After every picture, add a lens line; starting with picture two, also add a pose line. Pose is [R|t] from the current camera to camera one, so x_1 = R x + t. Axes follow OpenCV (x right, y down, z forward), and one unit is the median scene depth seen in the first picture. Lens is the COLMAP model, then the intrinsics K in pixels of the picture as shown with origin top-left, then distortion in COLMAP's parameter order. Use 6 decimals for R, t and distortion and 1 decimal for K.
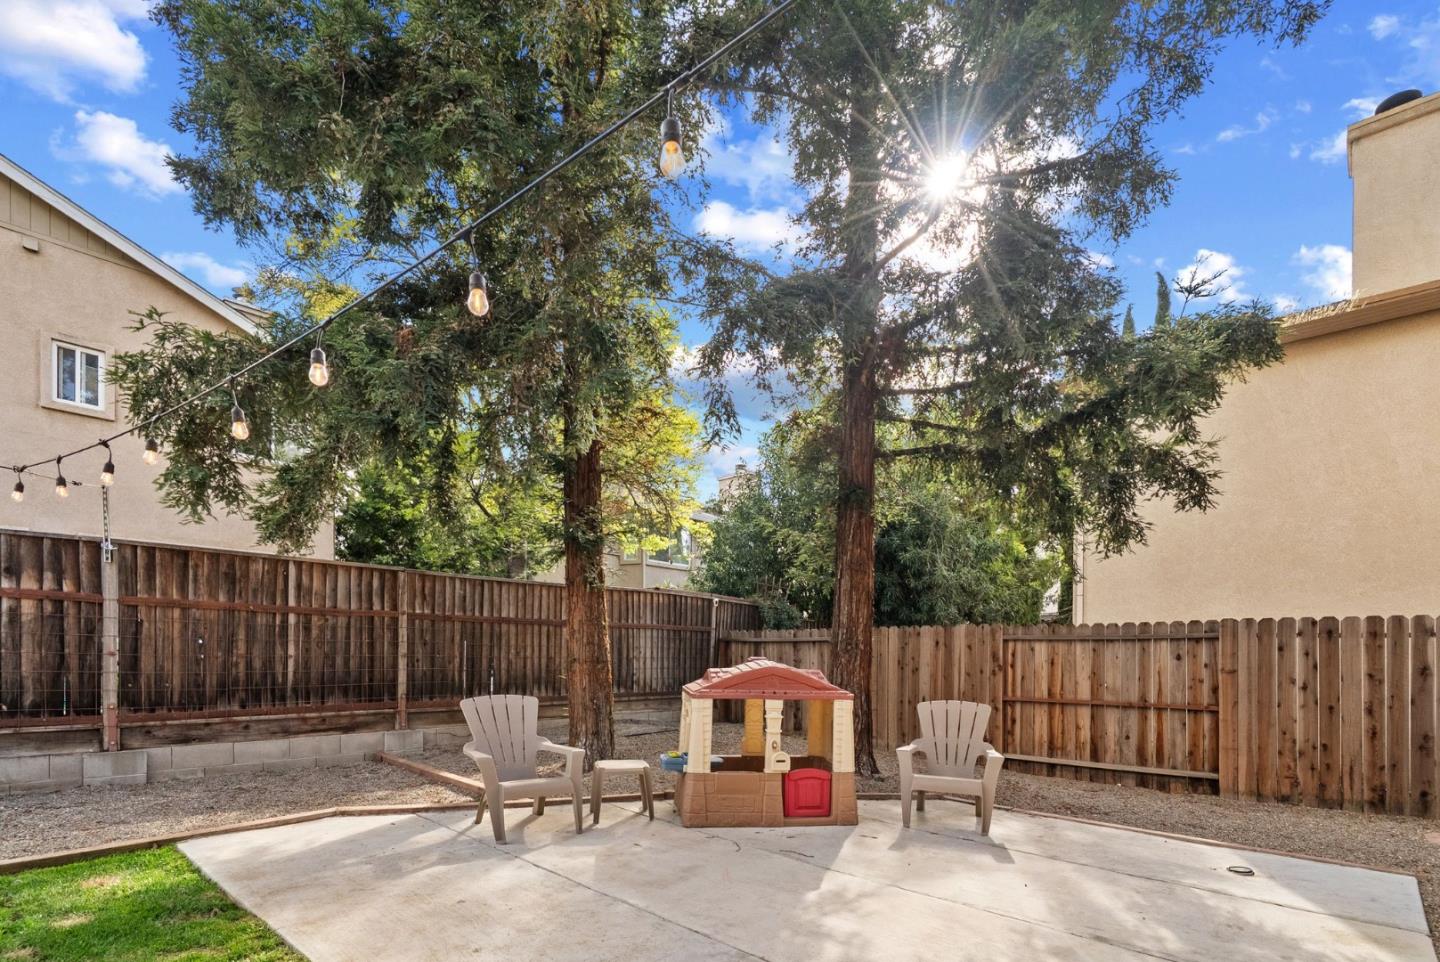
lens RADIAL K [[696.9, 0, 699.0], [0, 696.9, 642.5], [0, 0, 1]] dist [0.003202, 0.000537]
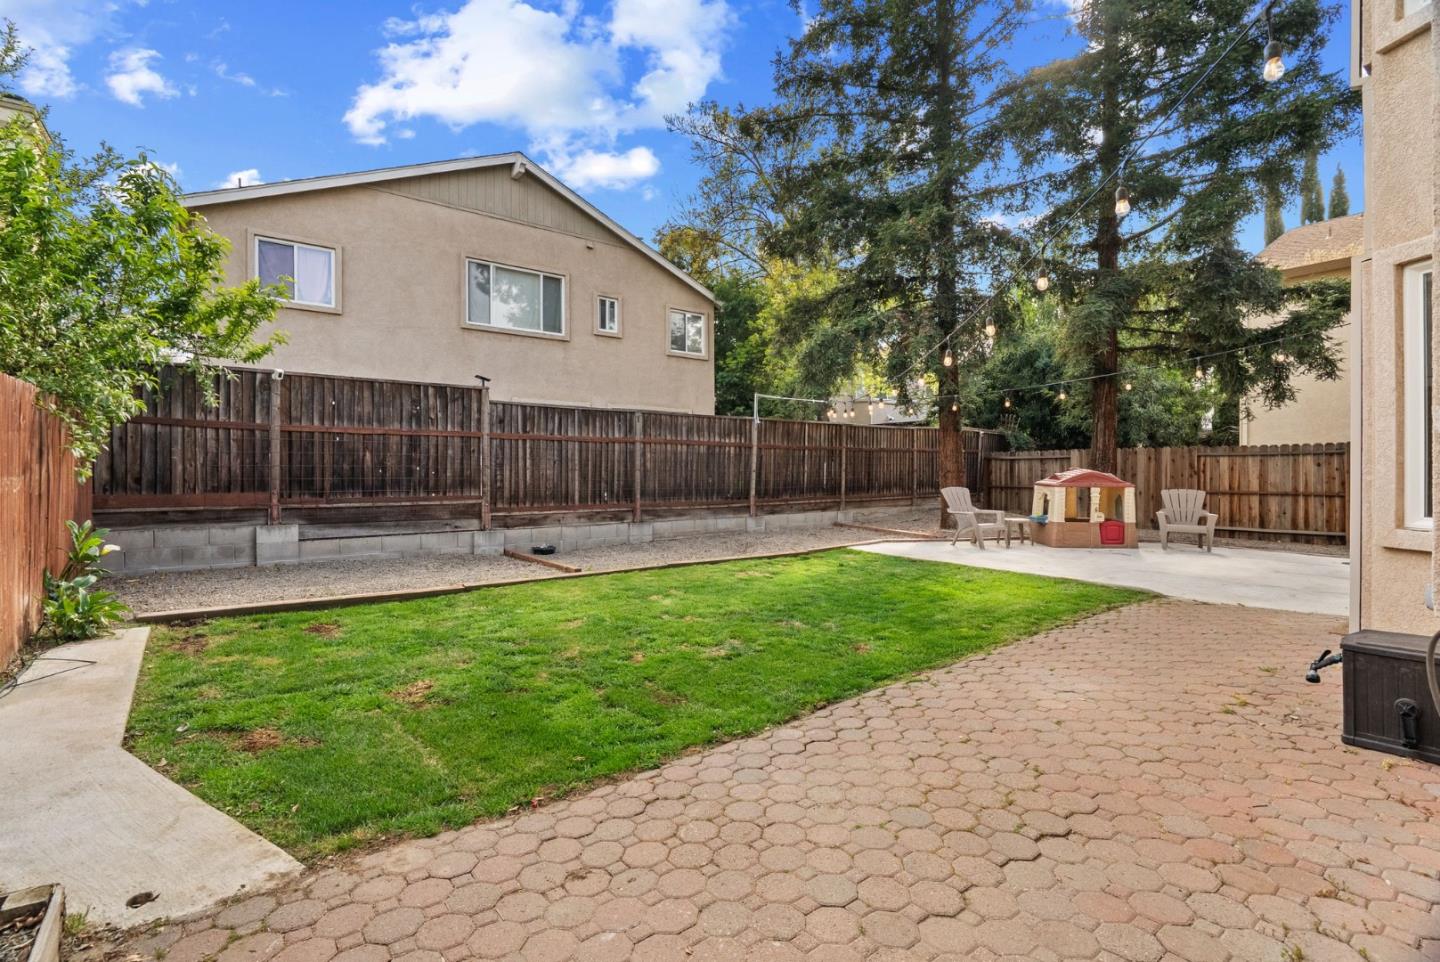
lens RADIAL K [[659.6, 0, 691.7], [0, 659.6, 466.6], [0, 0, 1]] dist [-0.005911, 0.004059]
pose [[0.985516, -0.015757, -0.168851, -0.548767], [0.017614, 0.999800, 0.009501, -0.016191], [0.168667, -0.012338, 0.985596, -0.839884]]
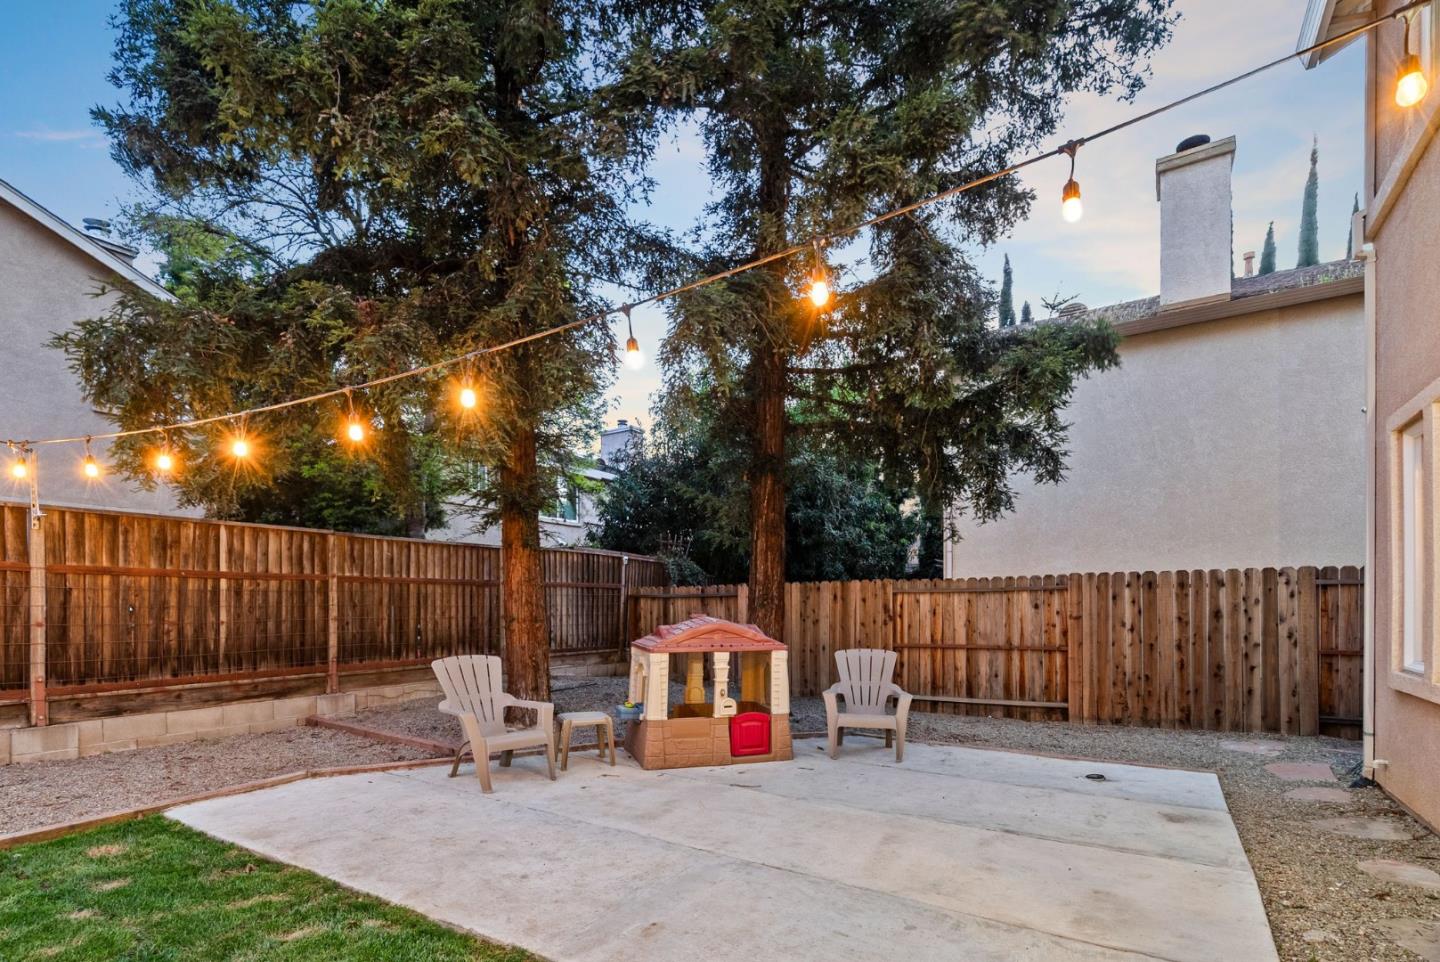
lens RADIAL K [[709.0, 0, 677.6], [0, 709.0, 604.0], [0, 0, 1]] dist [0.005865, 0.000157]
pose [[0.986122, -0.018172, 0.165025, -0.111190], [0.015947, 0.999763, 0.014797, -0.010040], [-0.165255, -0.011960, 0.986178, -0.084842]]
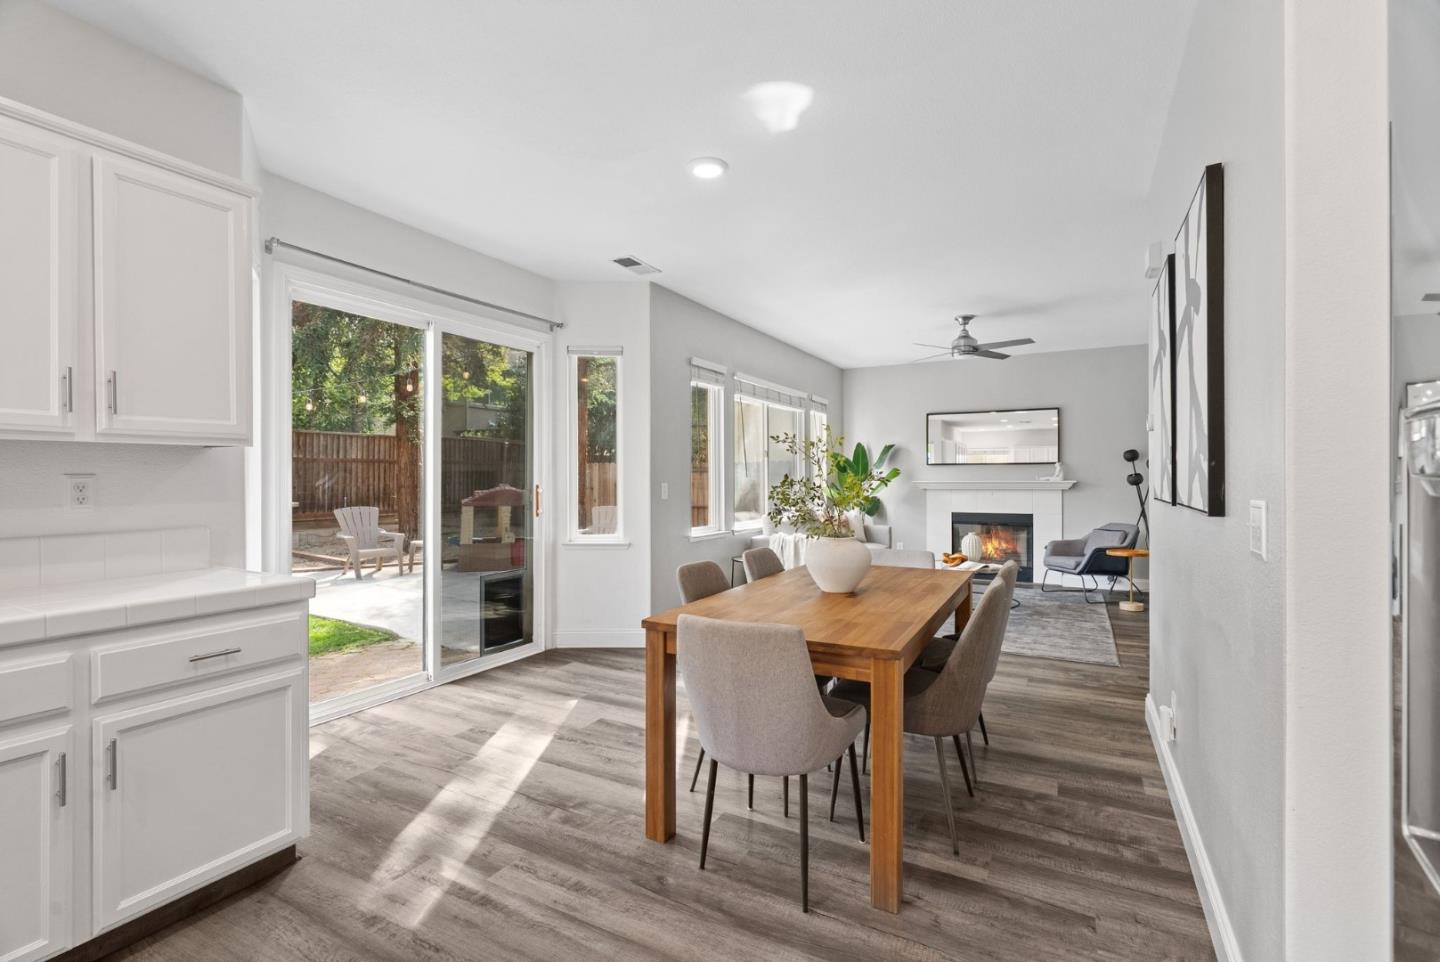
lens RADIAL K [[659.6, 0, 709.7], [0, 659.6, 467.4], [0, 0, 1]] dist [-0.005911, 0.004059]
pose [[0.970532, -0.006591, 0.240881, 0.154671], [0.004434, 0.999945, 0.009493, -0.031265], [-0.240931, -0.008145, 0.970508, -0.698837]]
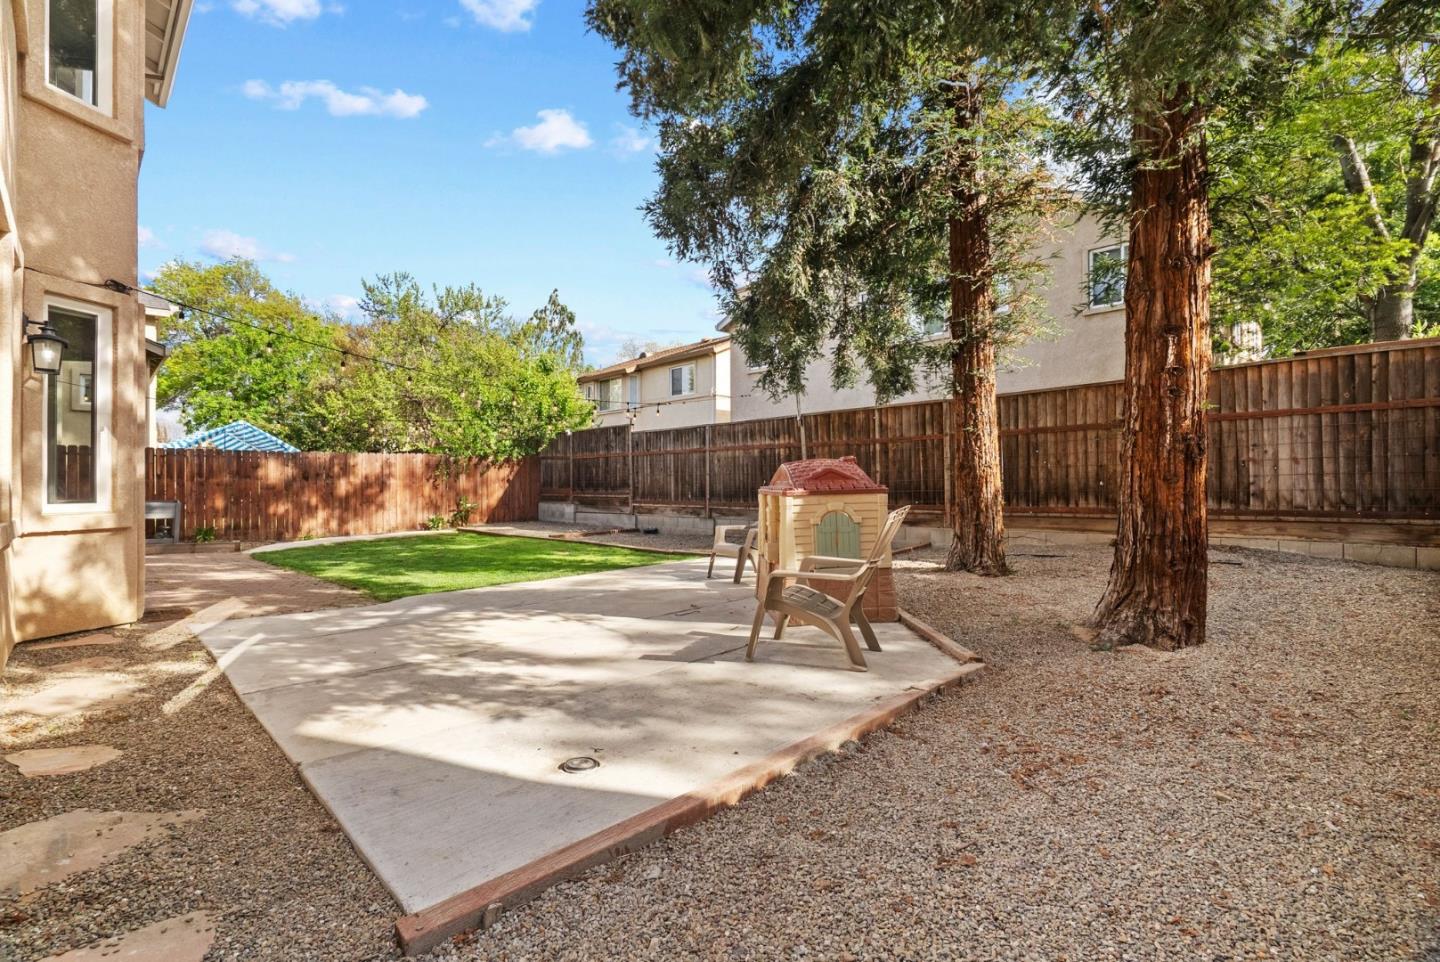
lens RADIAL K [[659.6, 0, 716.9], [0, 659.6, 487.7], [0, 0, 1]] dist [-0.005911, 0.004059]
pose [[-0.042328, -0.013507, -0.999012, 0.807013], [0.023631, 0.999615, -0.014516, 0.062976], [0.998824, -0.024222, -0.041993, 0.659531]]
